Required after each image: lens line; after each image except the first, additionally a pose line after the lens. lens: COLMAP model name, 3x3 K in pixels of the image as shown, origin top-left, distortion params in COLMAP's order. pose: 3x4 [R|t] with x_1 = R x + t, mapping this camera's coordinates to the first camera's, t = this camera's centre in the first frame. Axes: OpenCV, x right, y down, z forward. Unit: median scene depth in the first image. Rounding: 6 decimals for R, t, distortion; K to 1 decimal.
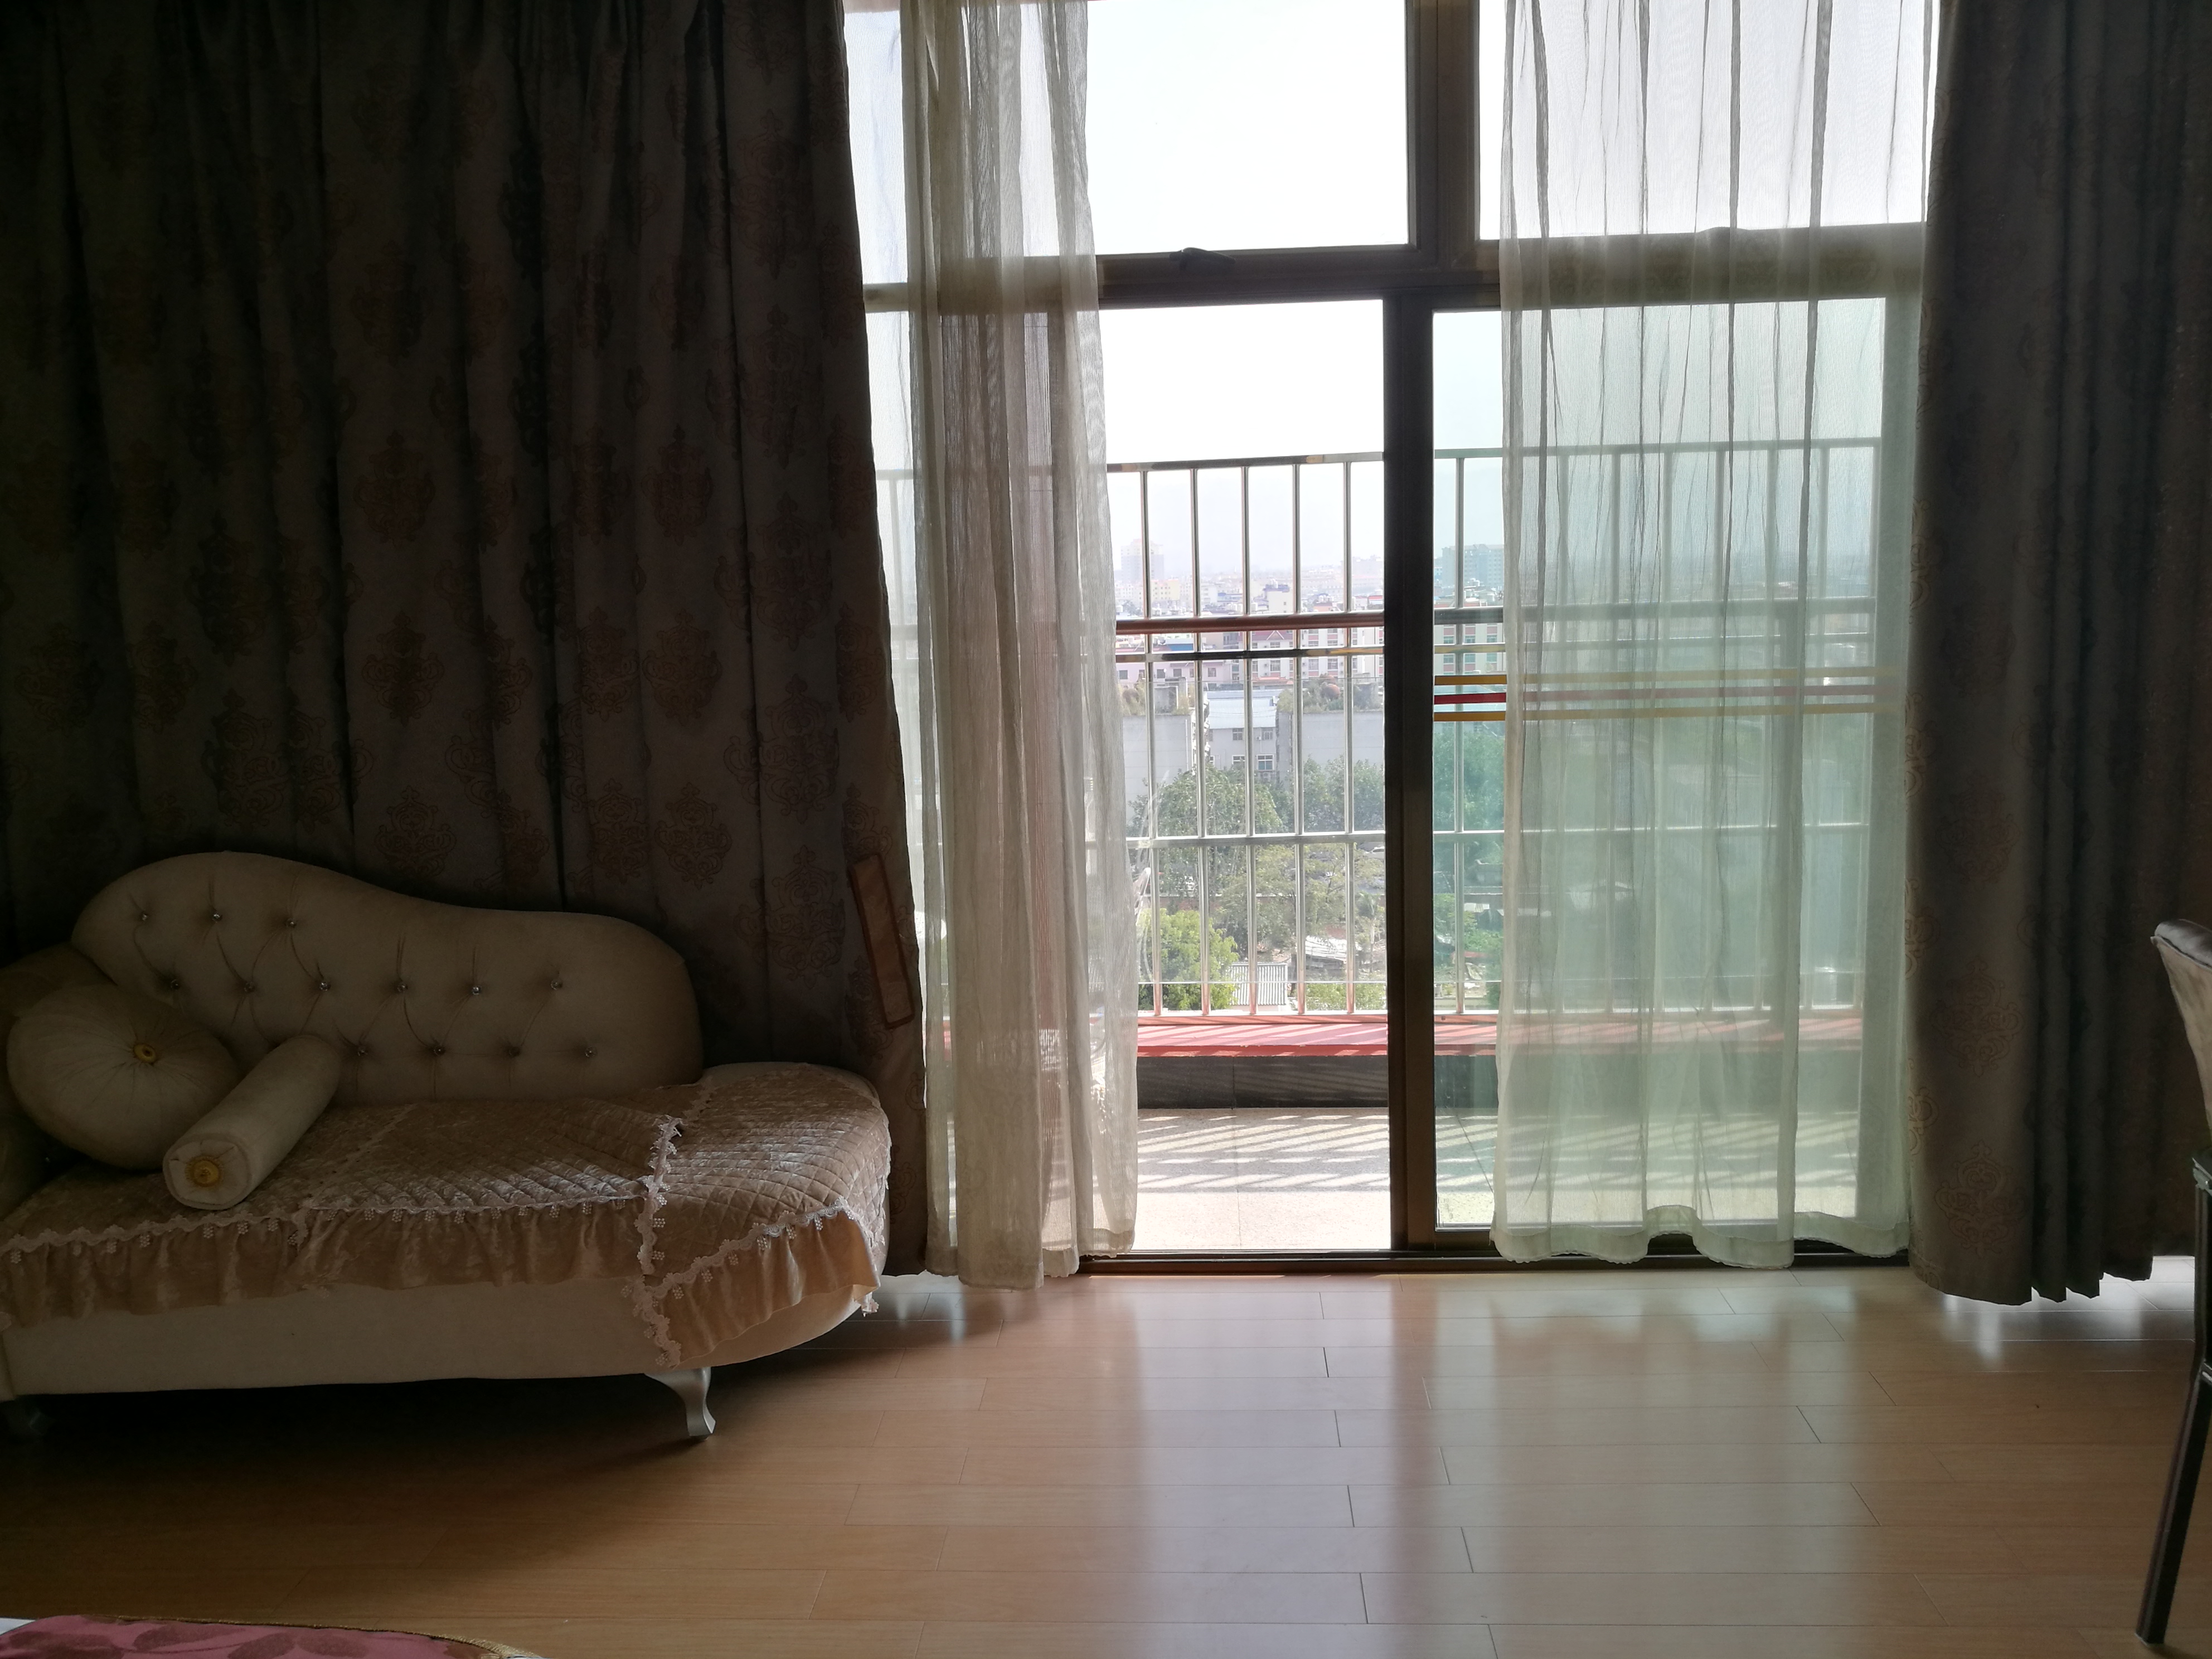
lens RADIAL K [[1767.1, 0, 1116.4], [0, 1767.1, 836.8], [0, 0, 1]] dist [-0.058641, 0.067031]
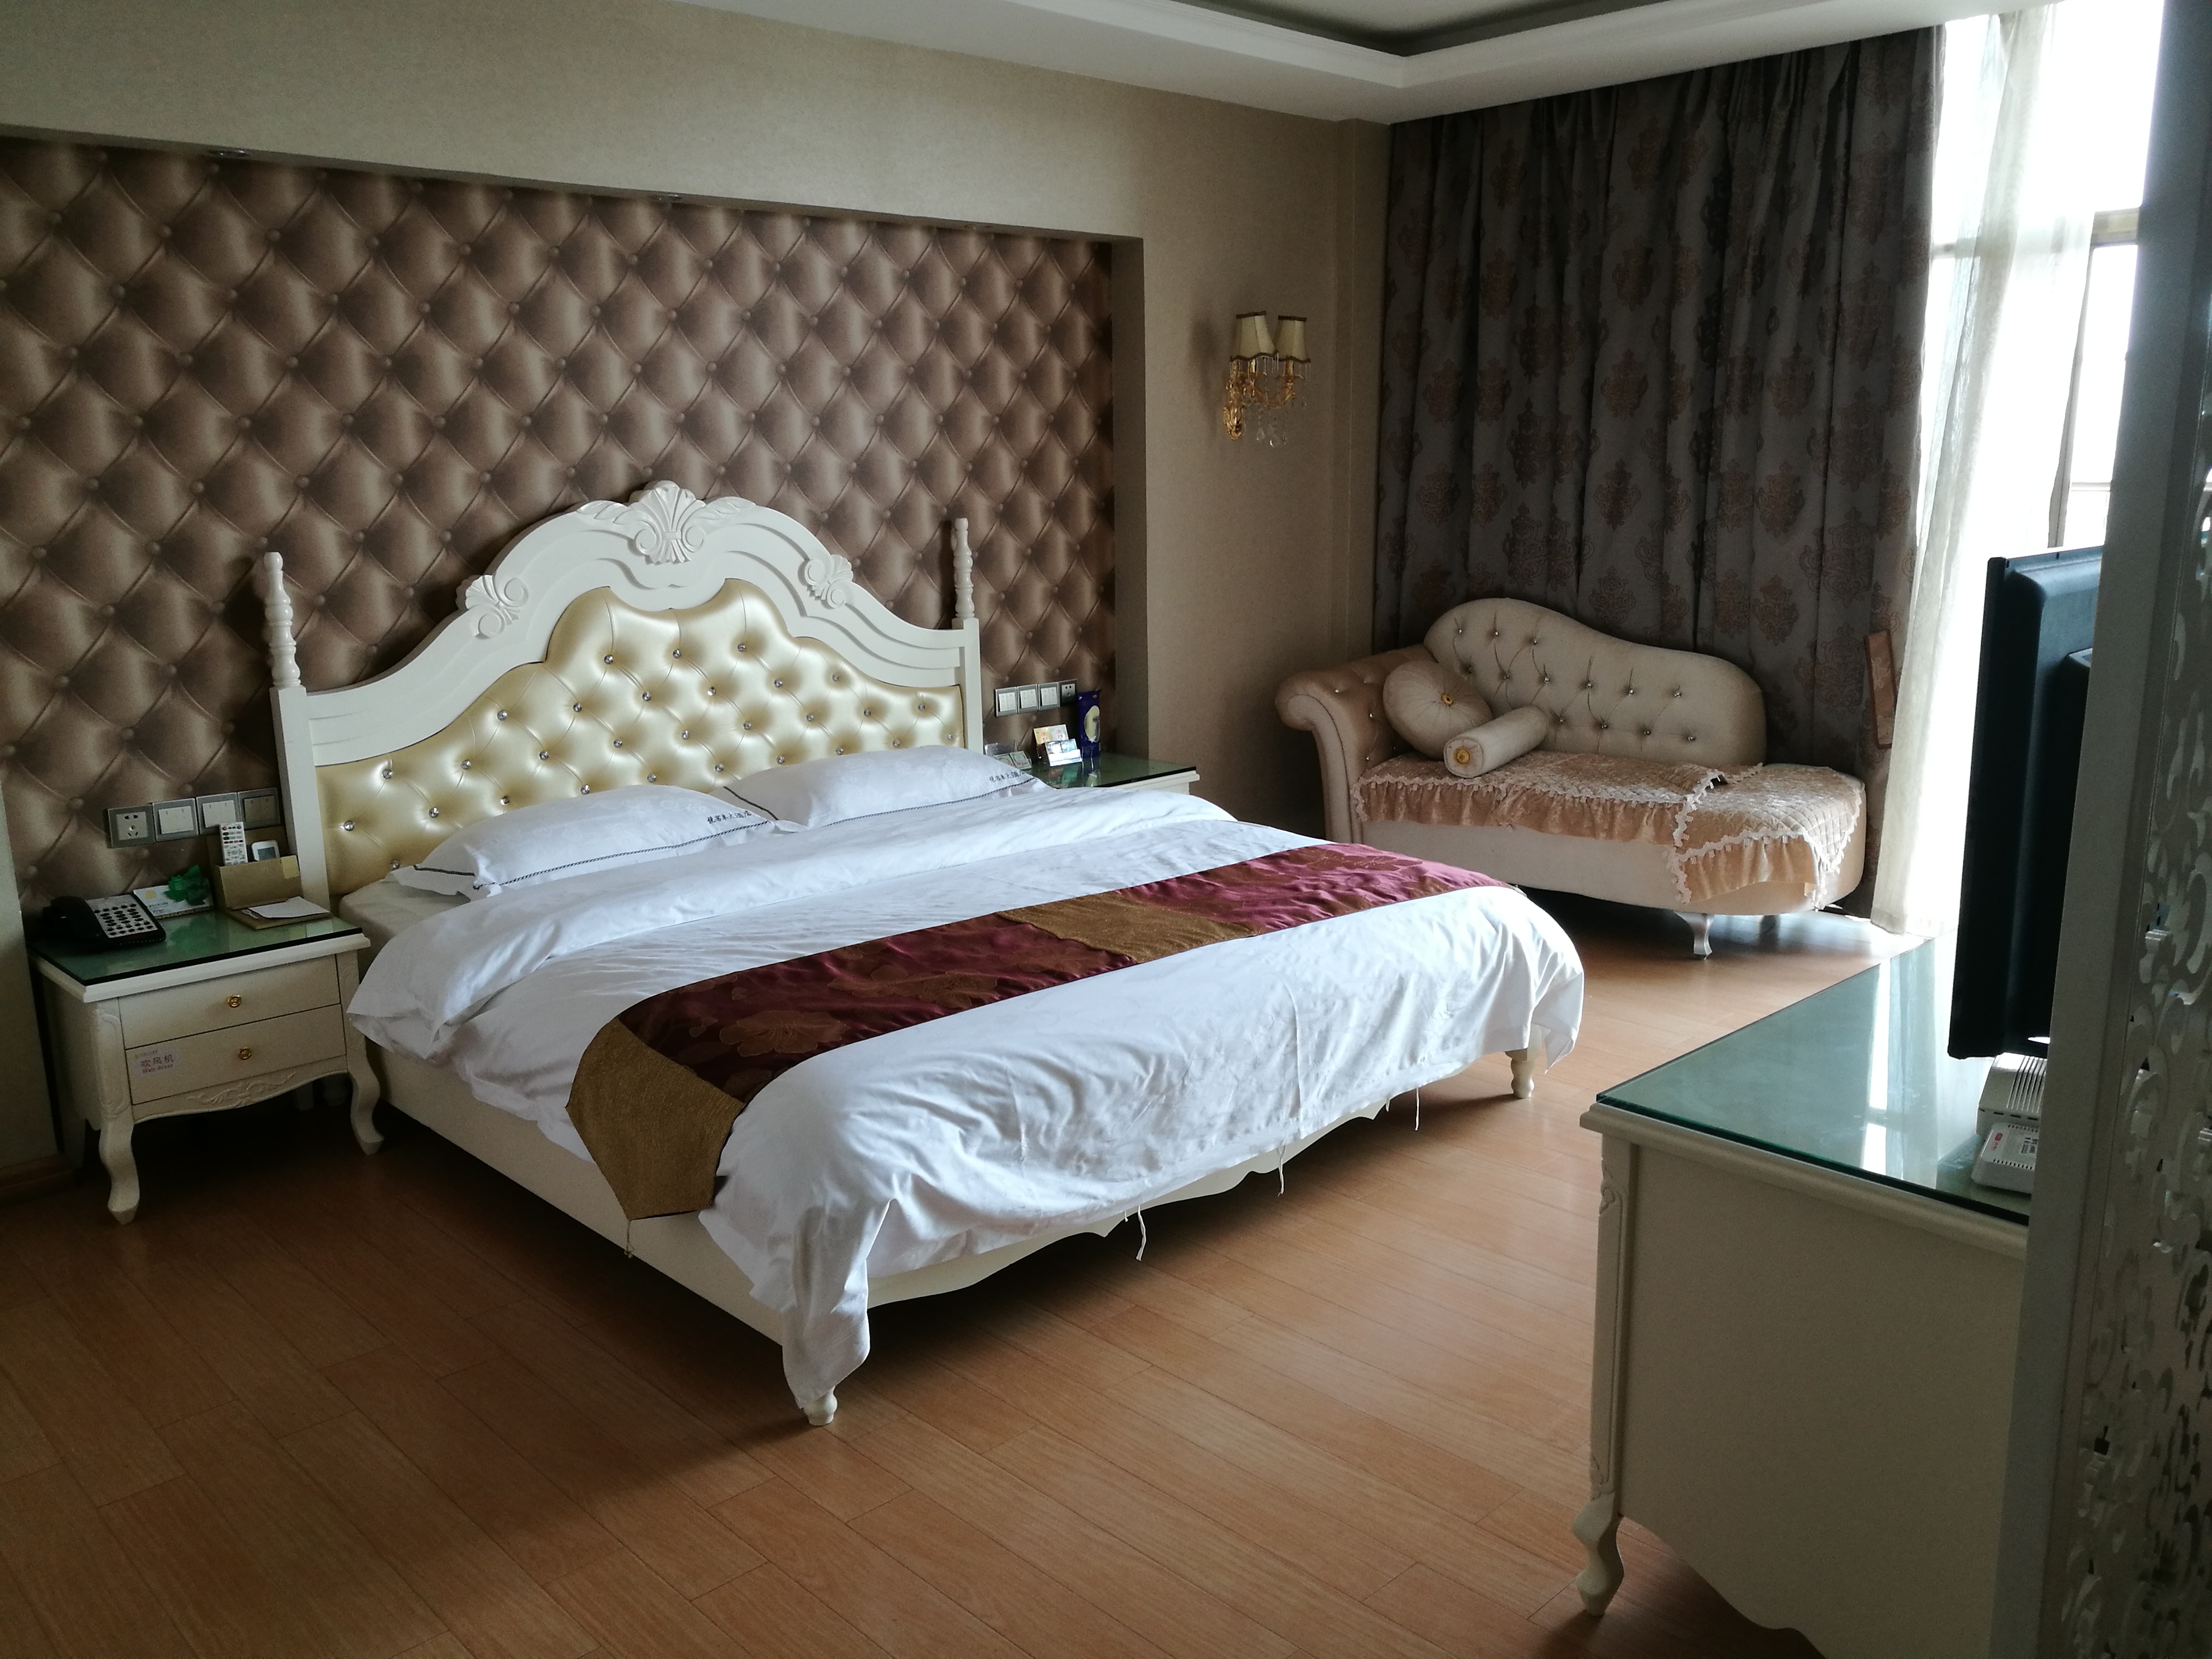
lens RADIAL K [[1767.1, 0, 1115.1], [0, 1767.1, 836.9], [0, 0, 1]] dist [-0.058641, 0.067031]
pose [[0.728662, 0.159361, -0.666075, 0.421076], [-0.118531, 0.987219, 0.106528, 0.107276], [0.674539, 0.001328, 0.738238, -0.568033]]
